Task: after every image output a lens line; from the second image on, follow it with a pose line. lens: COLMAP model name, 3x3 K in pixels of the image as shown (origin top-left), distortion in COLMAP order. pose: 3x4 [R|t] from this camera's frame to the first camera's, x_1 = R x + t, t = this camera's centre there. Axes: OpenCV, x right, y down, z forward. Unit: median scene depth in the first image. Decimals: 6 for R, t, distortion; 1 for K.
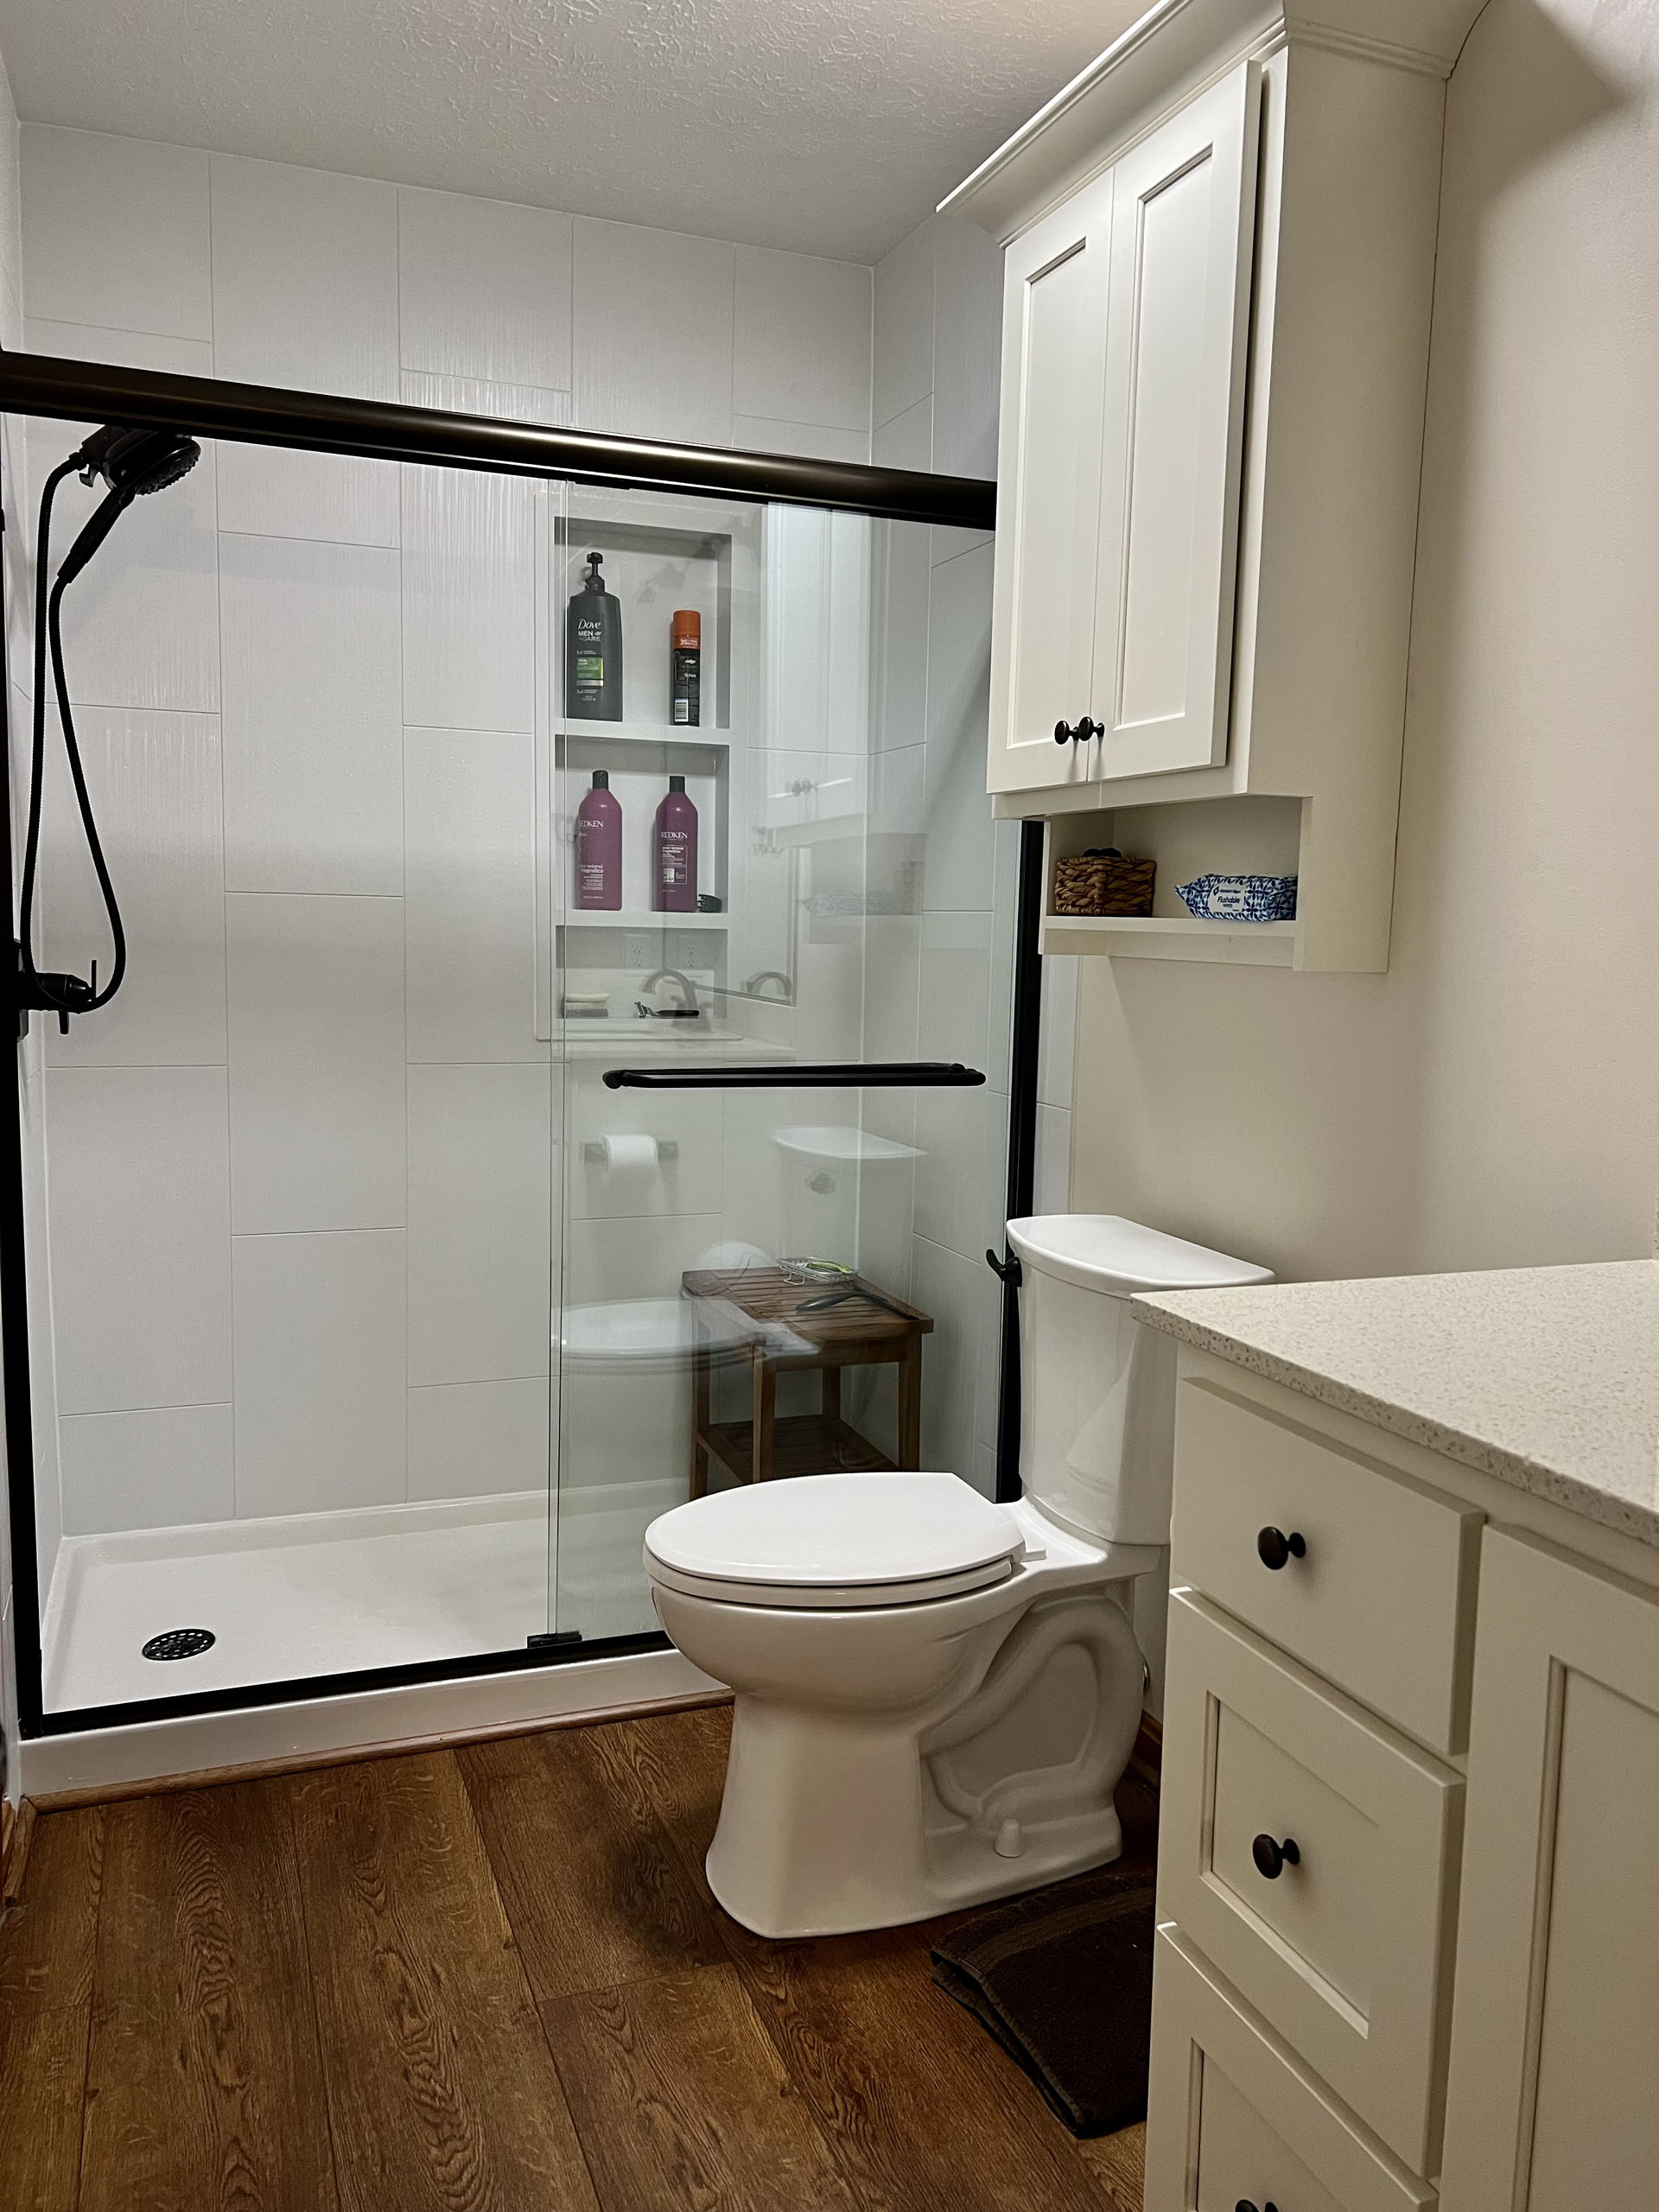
lens RADIAL K [[1667.1, 0, 829.7], [0, 1667.1, 1107.5], [0, 0, 1]] dist [0.049951, -0.063846]
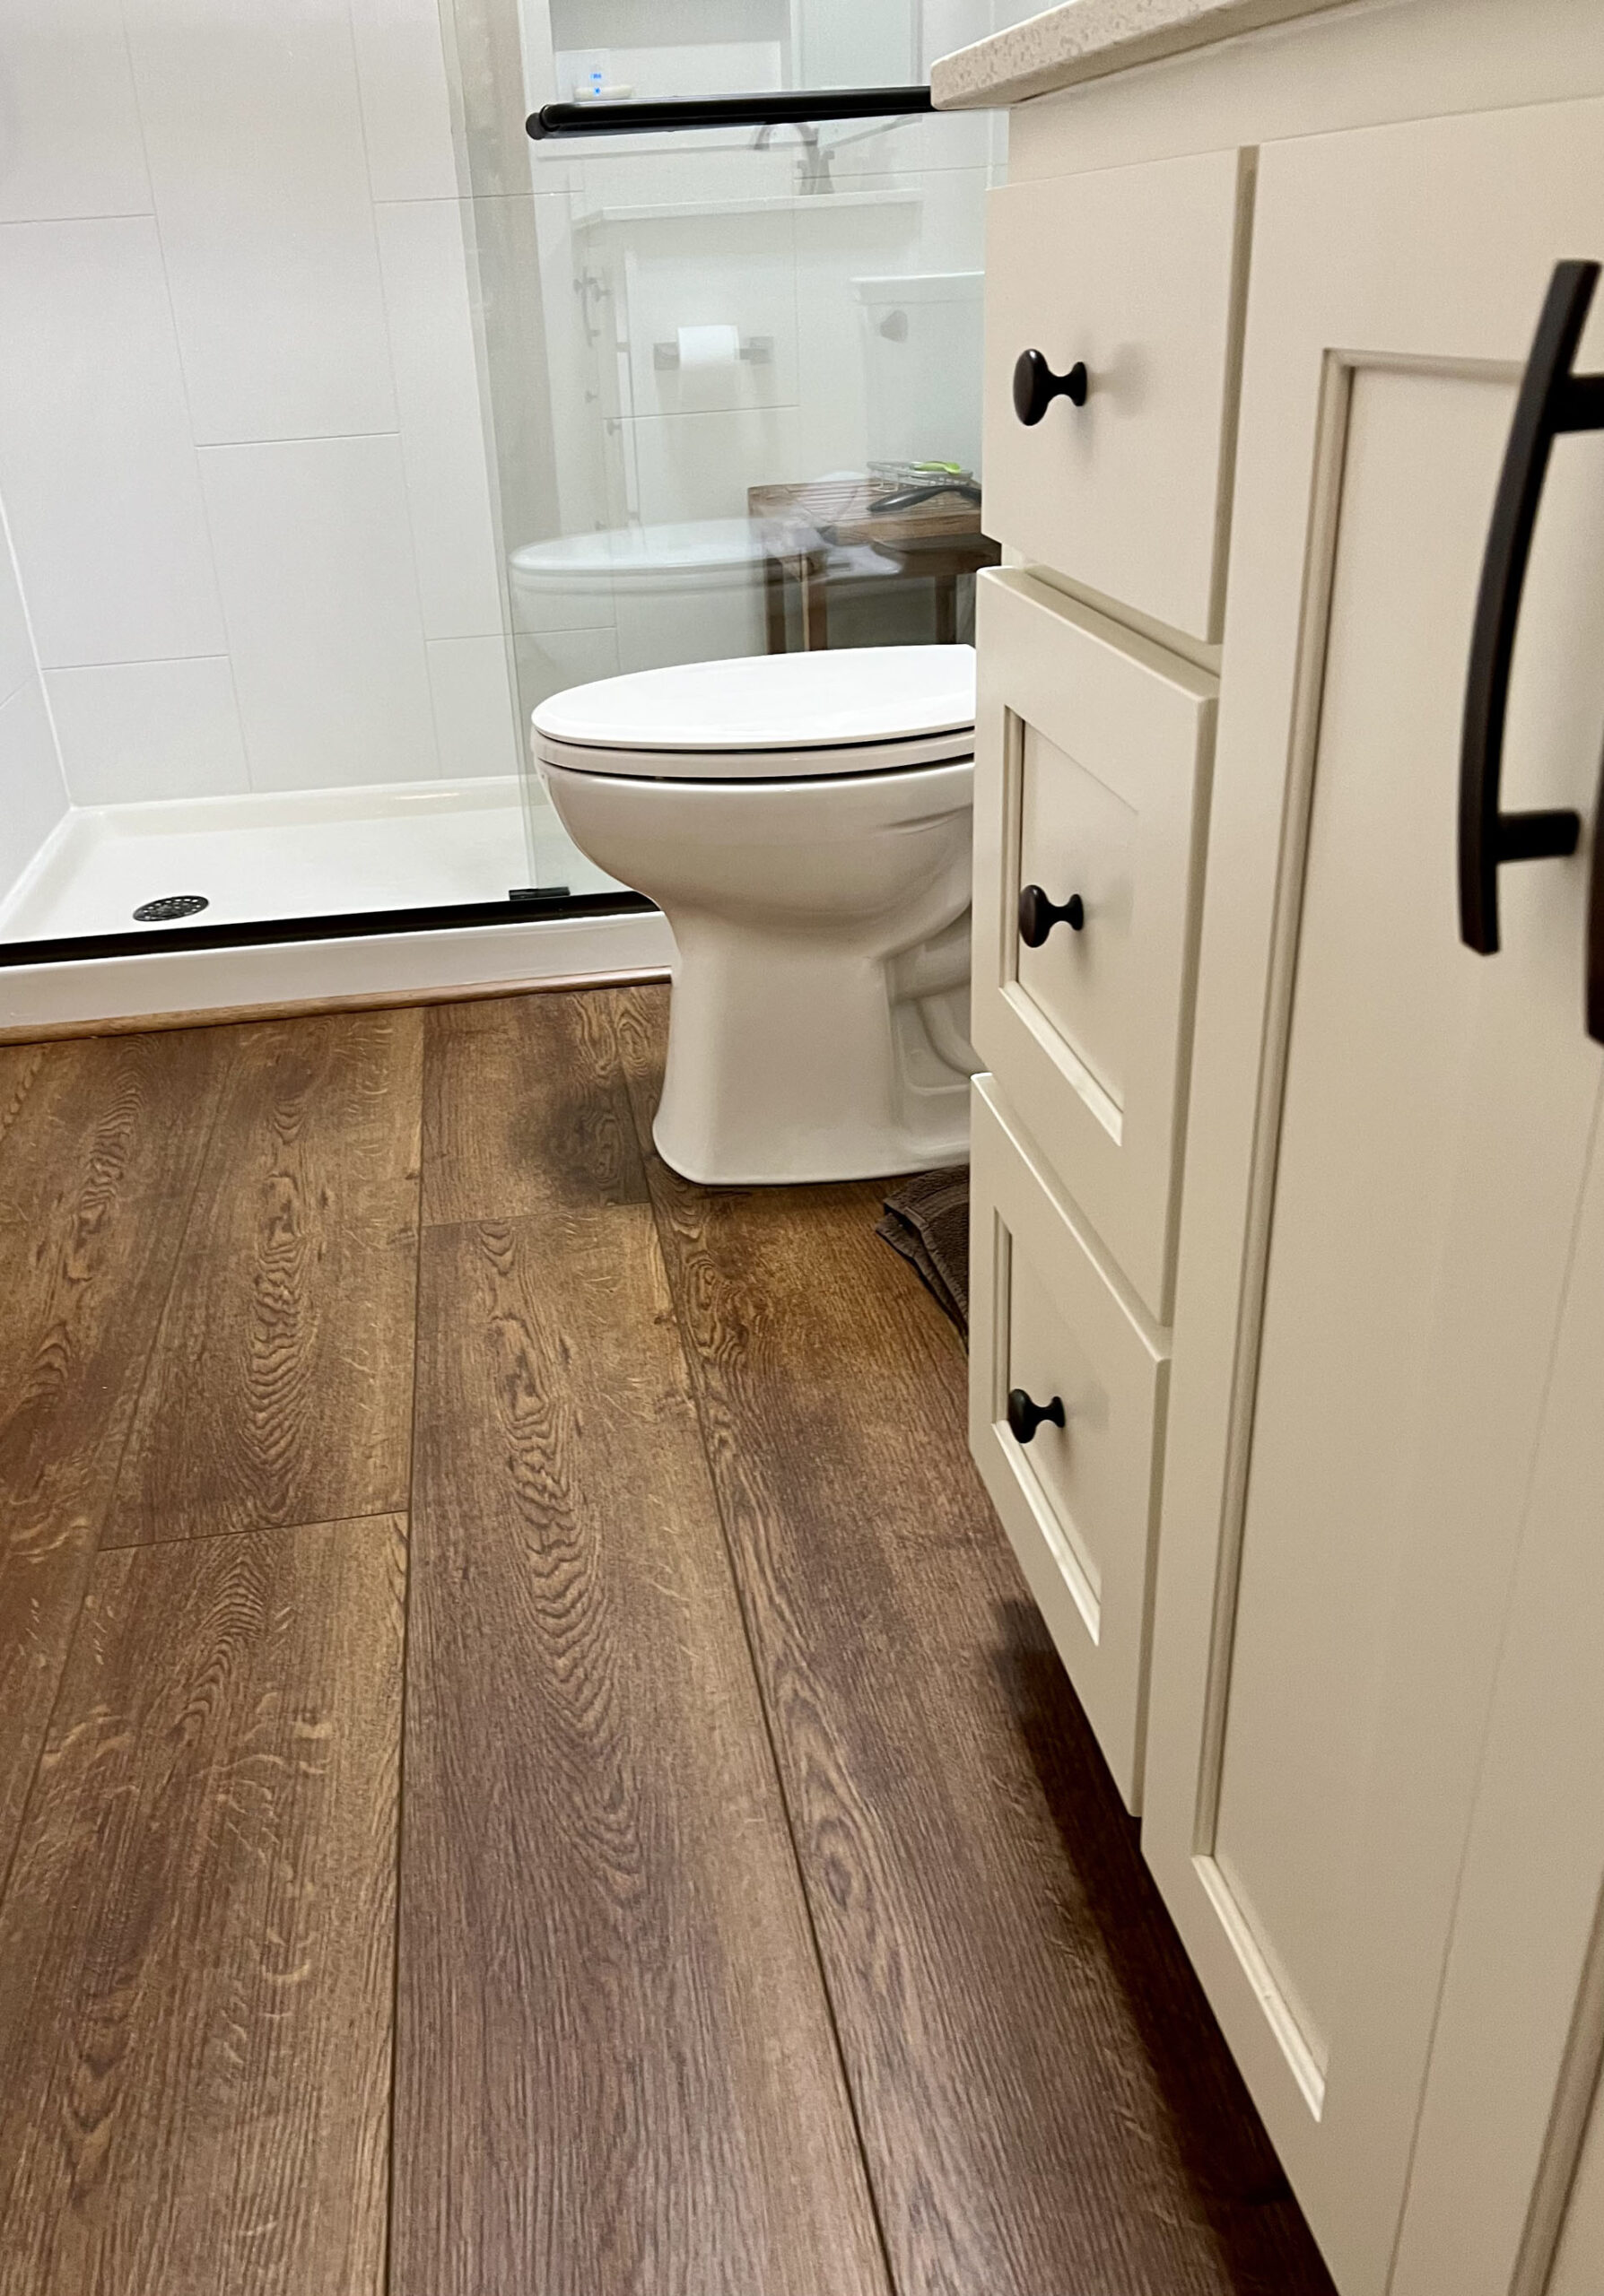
lens RADIAL K [[1816.9, 0, 697.7], [0, 1816.9, 1157.5], [0, 0, 1]] dist [0.054033, -0.058978]
pose [[0.968593, 0.037885, -0.245750, 0.159685], [0.048893, 0.940013, 0.337615, 0.146676], [0.243799, -0.339027, 0.908638, 0.145546]]
